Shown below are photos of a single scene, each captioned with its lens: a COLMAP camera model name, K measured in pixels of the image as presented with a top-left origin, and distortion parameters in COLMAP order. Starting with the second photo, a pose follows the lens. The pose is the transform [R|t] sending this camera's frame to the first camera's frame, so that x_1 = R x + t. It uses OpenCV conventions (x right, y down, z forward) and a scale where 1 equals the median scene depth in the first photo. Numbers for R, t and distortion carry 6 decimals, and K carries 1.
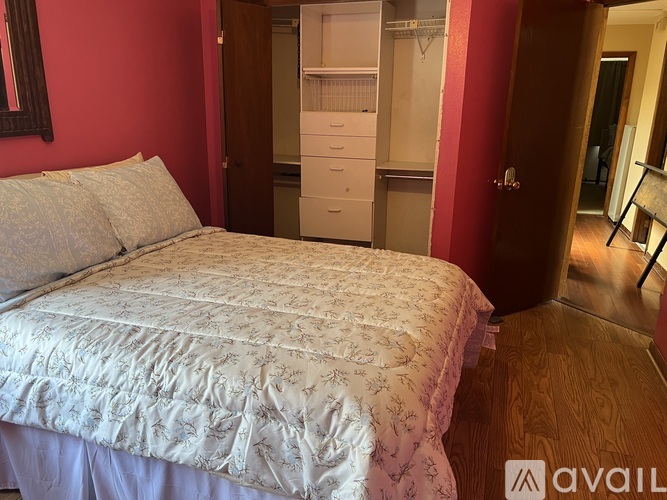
lens RADIAL K [[496.1, 0, 328.7], [0, 496.1, 253.1], [0, 0, 1]] dist [0.042209, -0.063589]
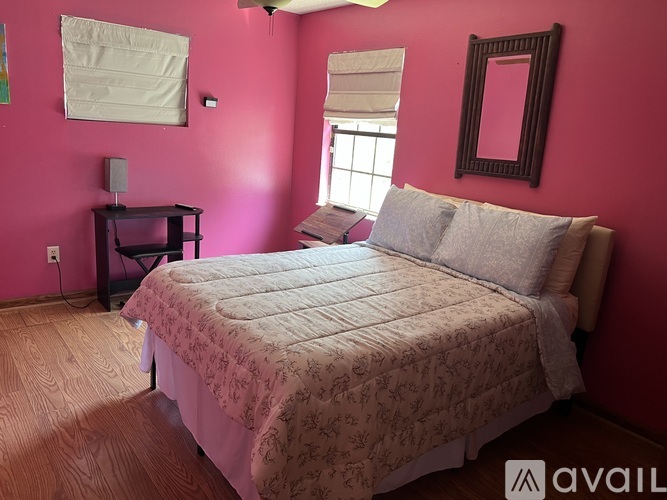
lens RADIAL K [[496.1, 0, 333.9], [0, 496.1, 248.5], [0, 0, 1]] dist [0.042209, -0.063589]
pose [[-0.517406, 0.141724, -0.843923, 0.828649], [-0.328094, 0.877972, 0.348595, -0.407829], [0.790345, 0.457251, -0.407769, 1.344650]]
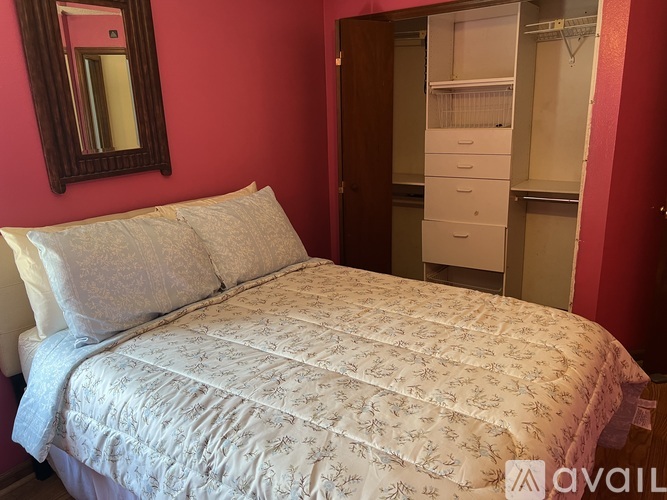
lens RADIAL K [[496.1, 0, 336.3], [0, 496.1, 249.3], [0, 0, 1]] dist [0.042209, -0.063589]
pose [[0.960903, 0.027202, -0.275547, 0.076875], [-0.031311, 0.999454, -0.010521, -0.079152], [0.275111, 0.018737, 0.961230, 0.115990]]
